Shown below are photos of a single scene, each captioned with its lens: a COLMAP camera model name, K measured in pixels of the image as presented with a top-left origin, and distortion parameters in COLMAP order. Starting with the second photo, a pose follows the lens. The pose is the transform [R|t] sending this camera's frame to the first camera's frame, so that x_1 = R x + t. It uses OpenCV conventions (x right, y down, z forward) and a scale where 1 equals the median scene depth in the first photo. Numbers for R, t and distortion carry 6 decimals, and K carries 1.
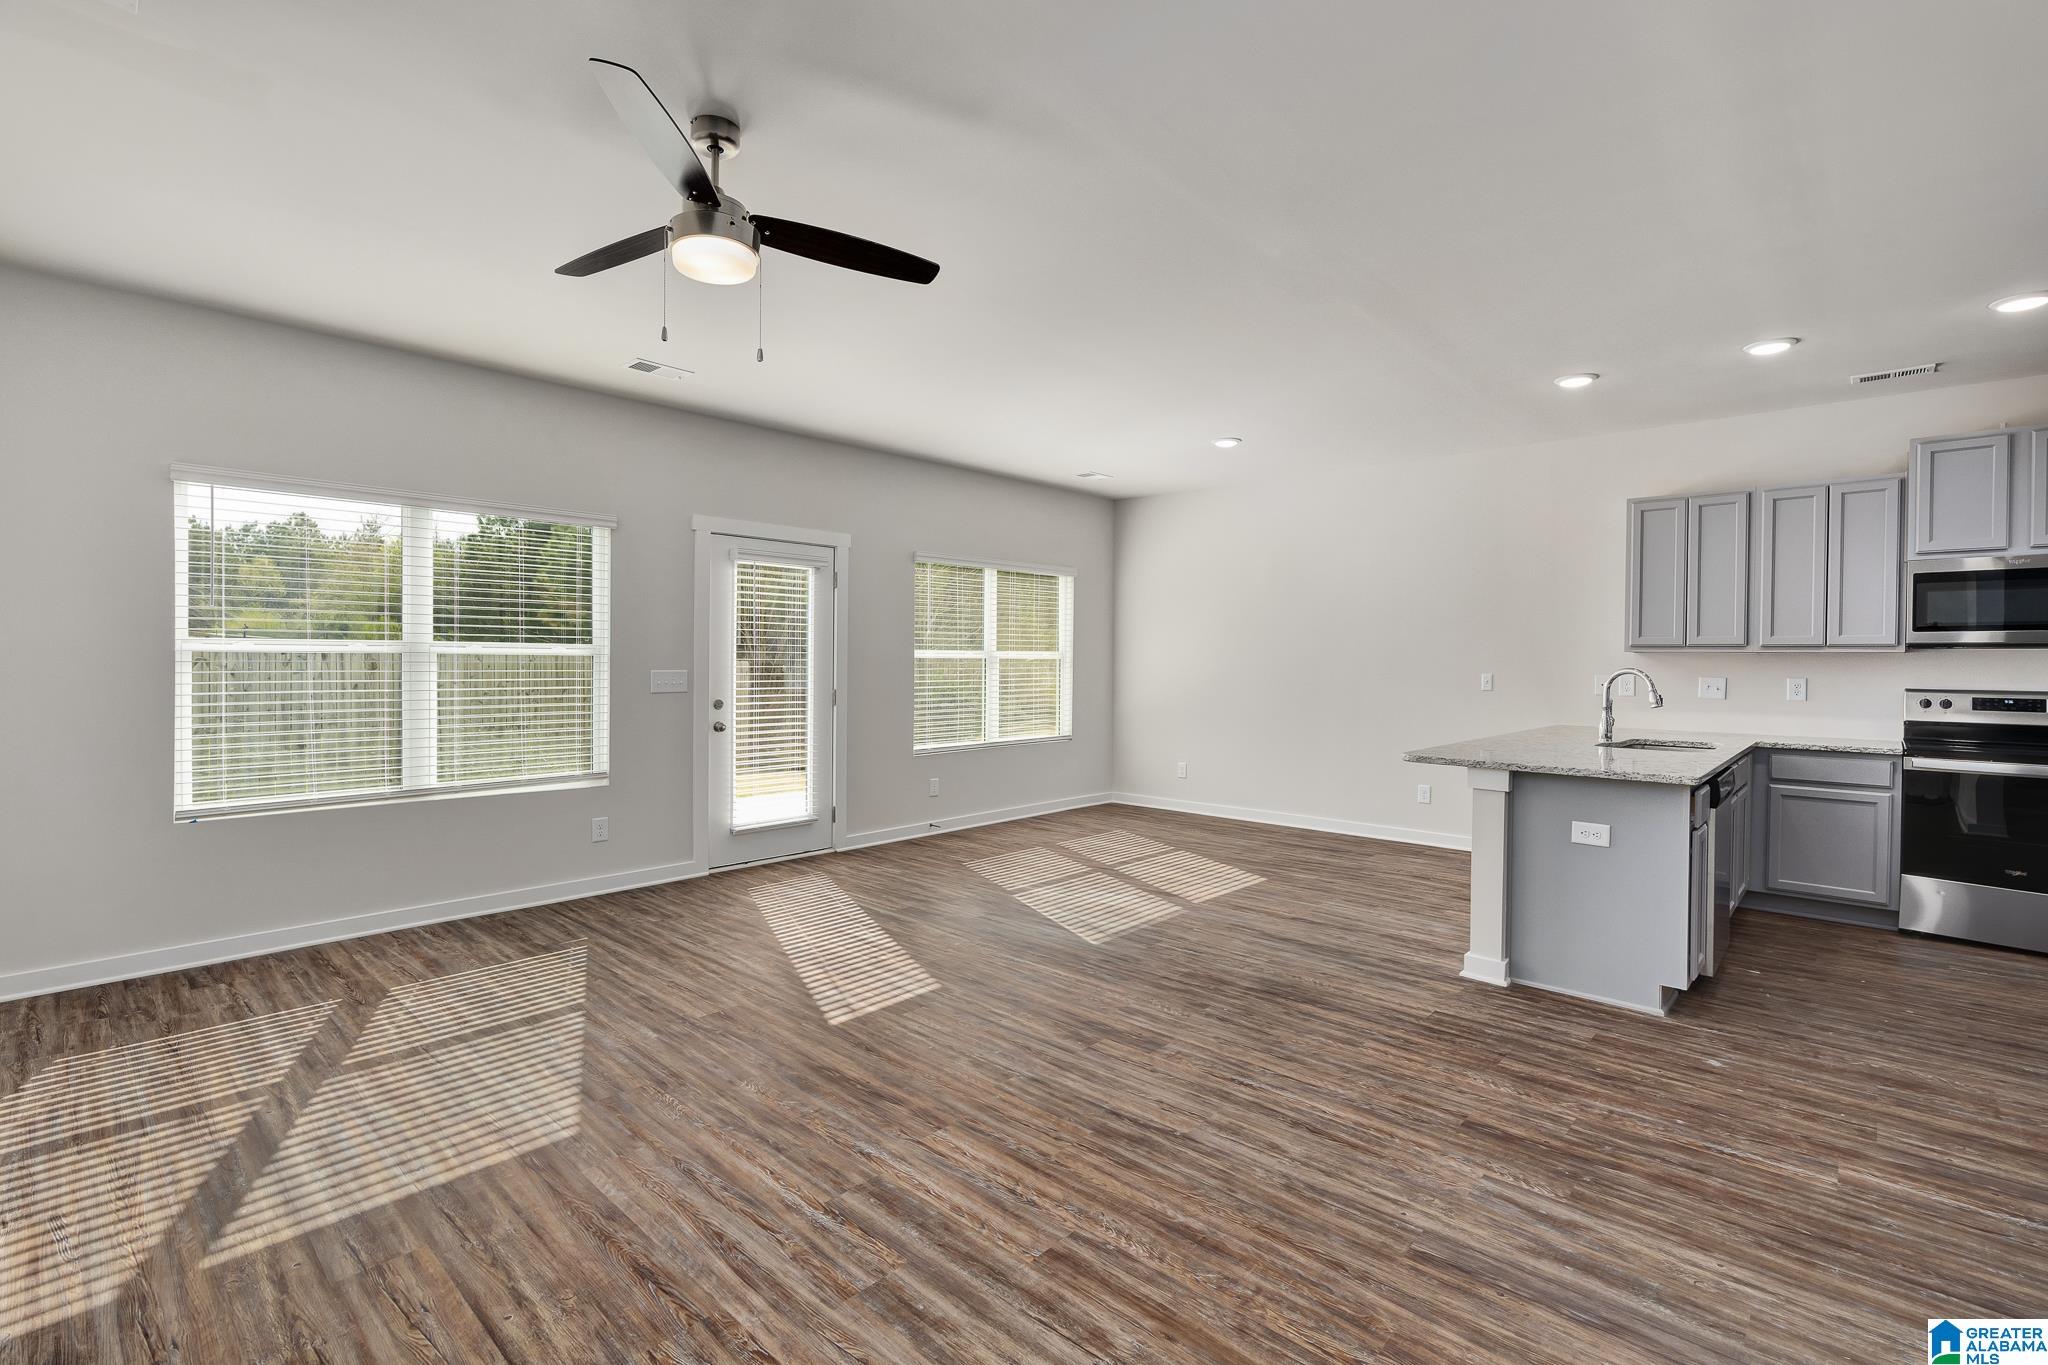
lens RADIAL K [[930.1, 0, 1032.3], [0, 930.1, 670.0], [0, 0, 1]] dist [0.000784, 0.000657]
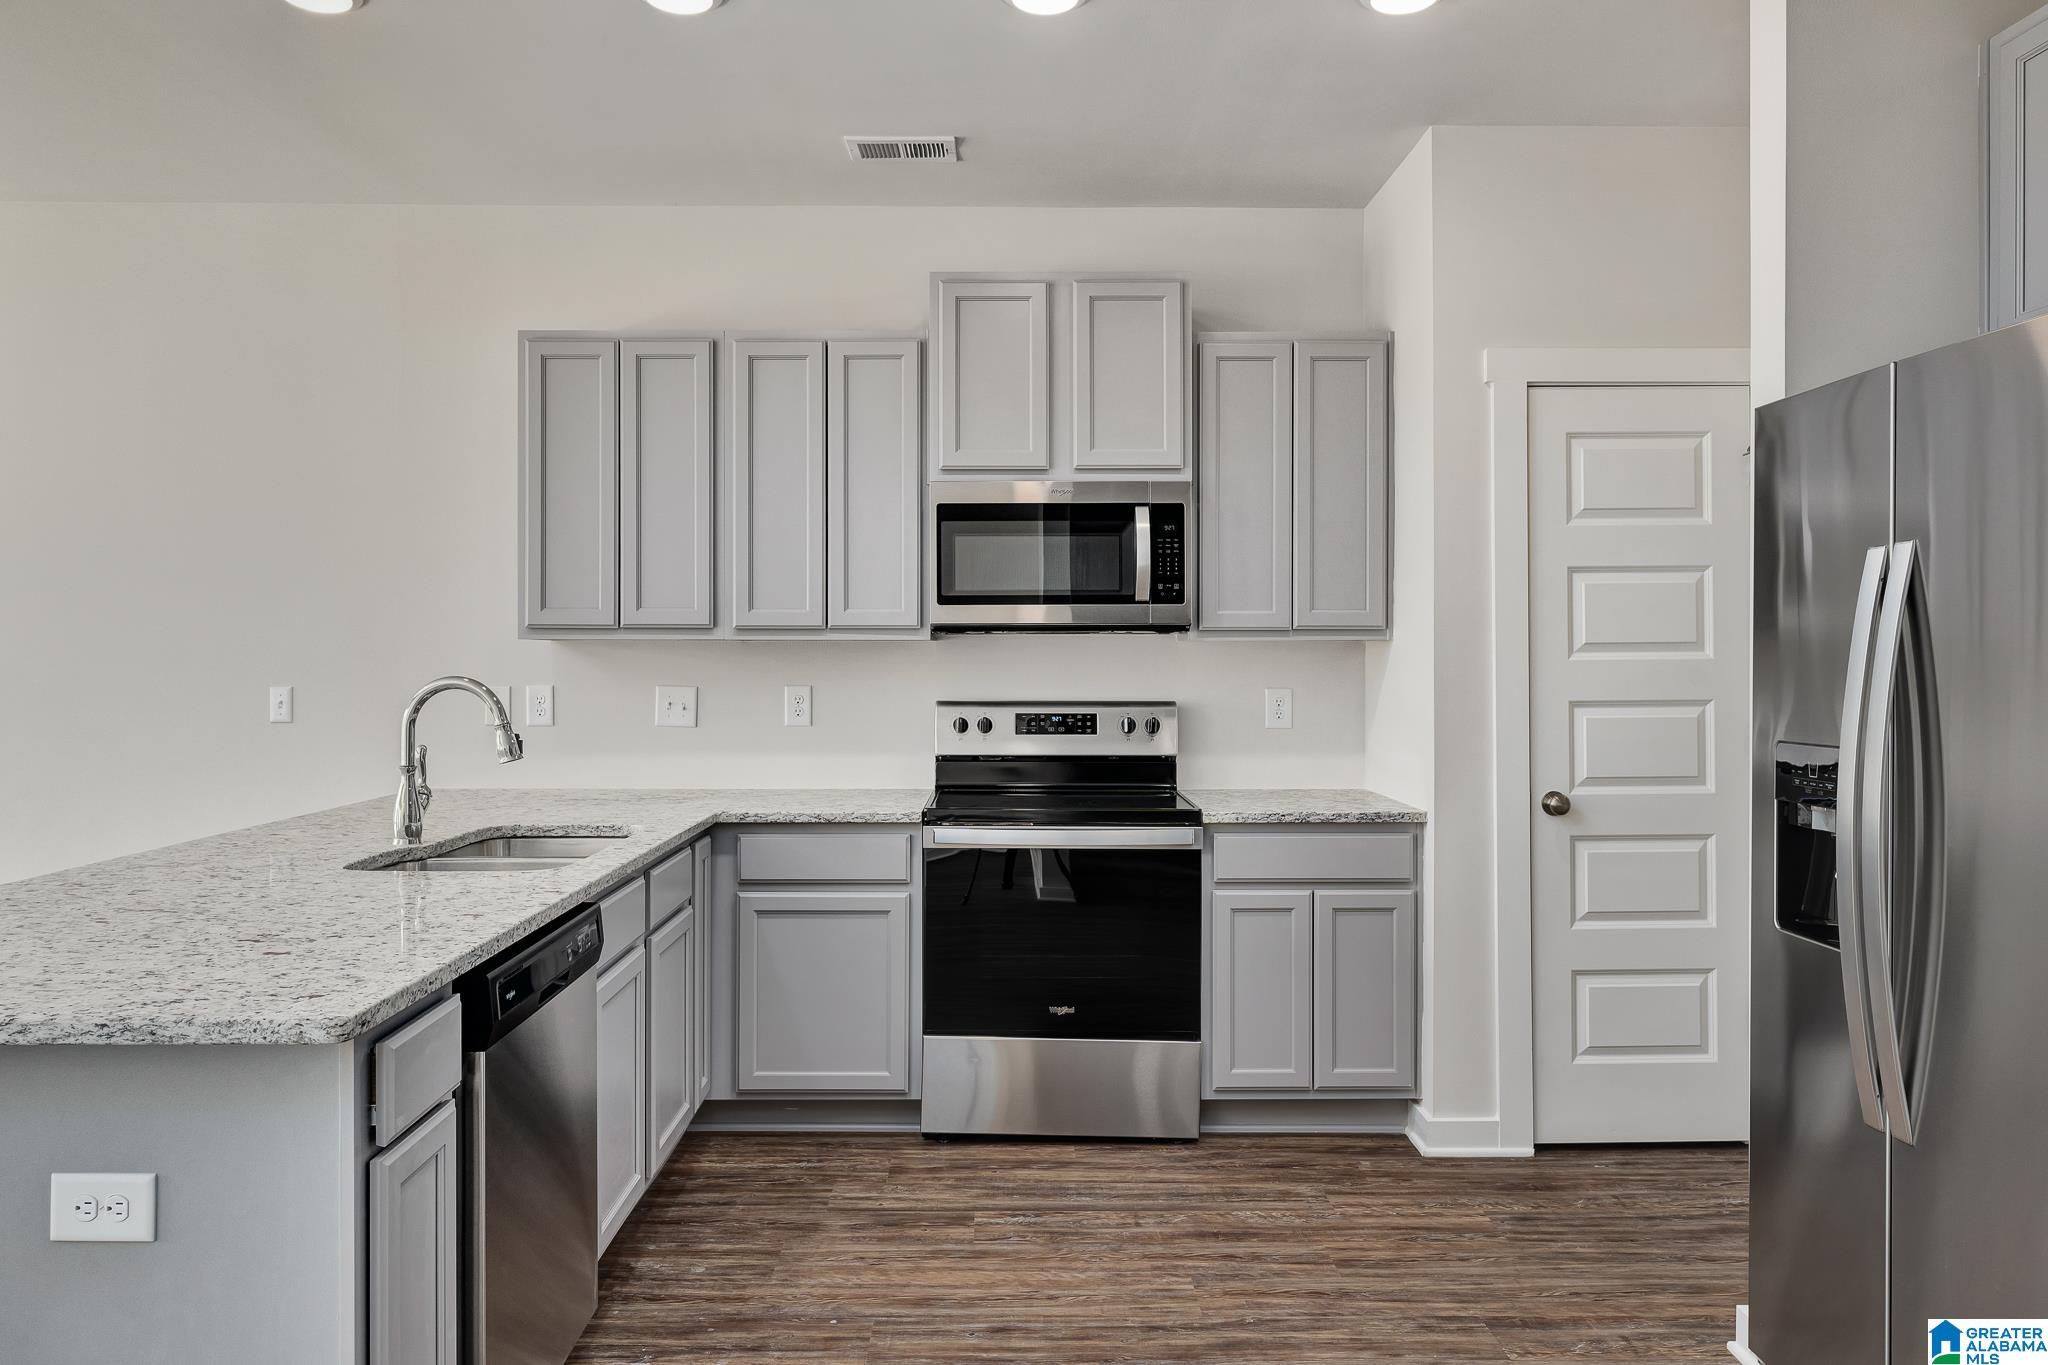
lens RADIAL K [[1374.3, 0, 1019.1], [0, 1374.3, 660.4], [0, 0, 1]] dist [-0.000922, 0.002423]
pose [[0.732177, -0.011678, 0.681015, 0.405040], [0.013774, 0.999902, 0.002337, -0.007767], [-0.680976, 0.007669, 0.732266, 0.343911]]
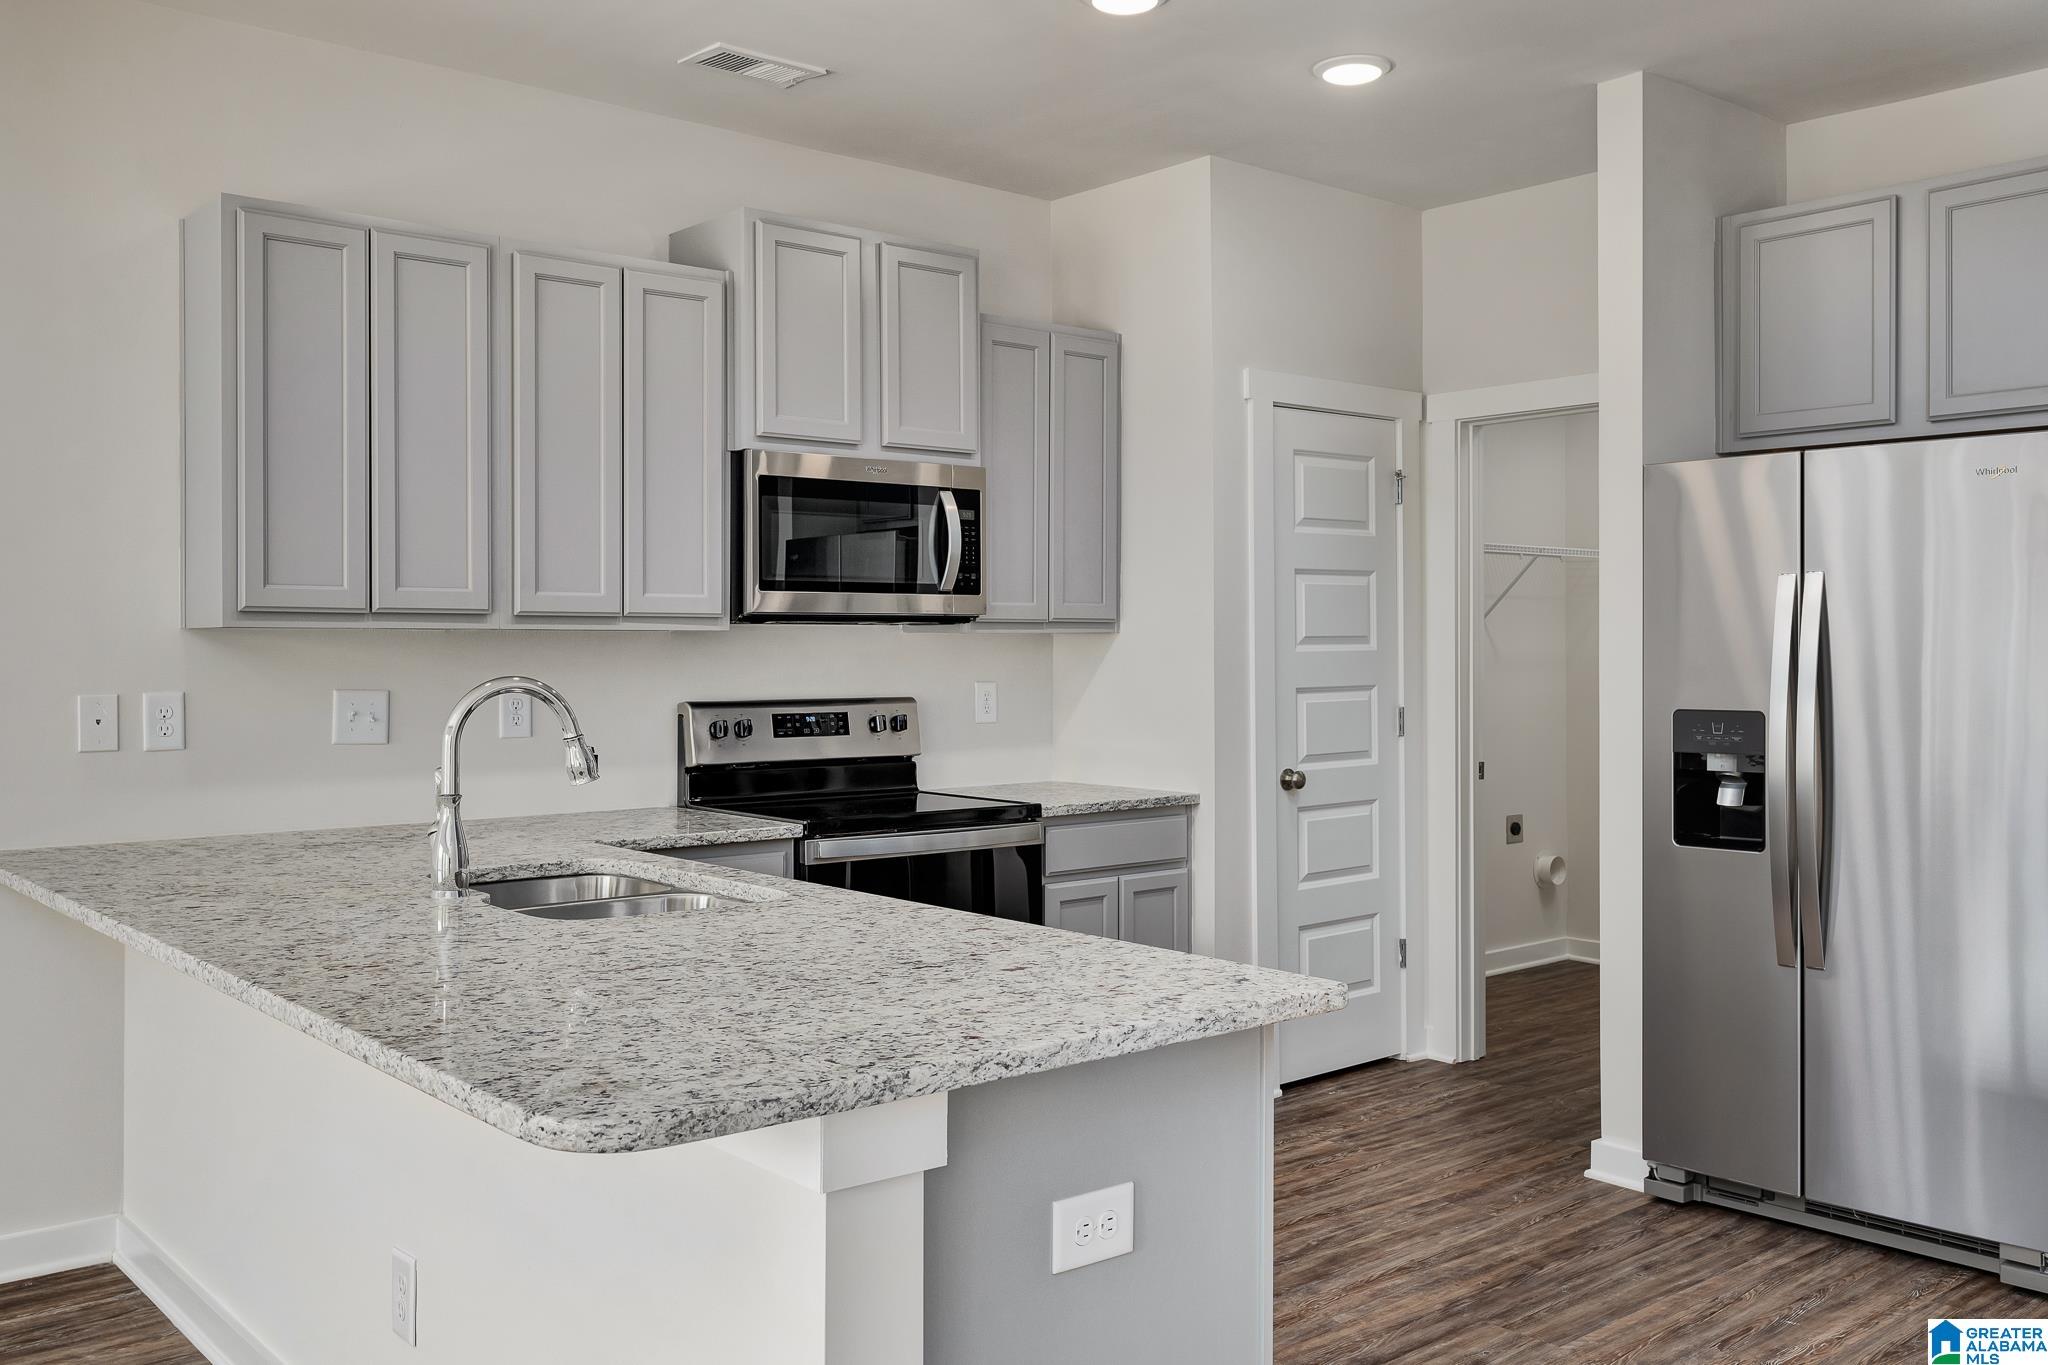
lens RADIAL K [[1741.4, 0, 1019.3], [0, 1741.4, 656.5], [0, 0, 1]] dist [0.008948, -0.003130]
pose [[0.127819, -0.015240, 0.991680, 0.025354], [0.012354, 0.999829, 0.013772, -0.016663], [-0.991721, 0.010491, 0.127986, 0.748000]]
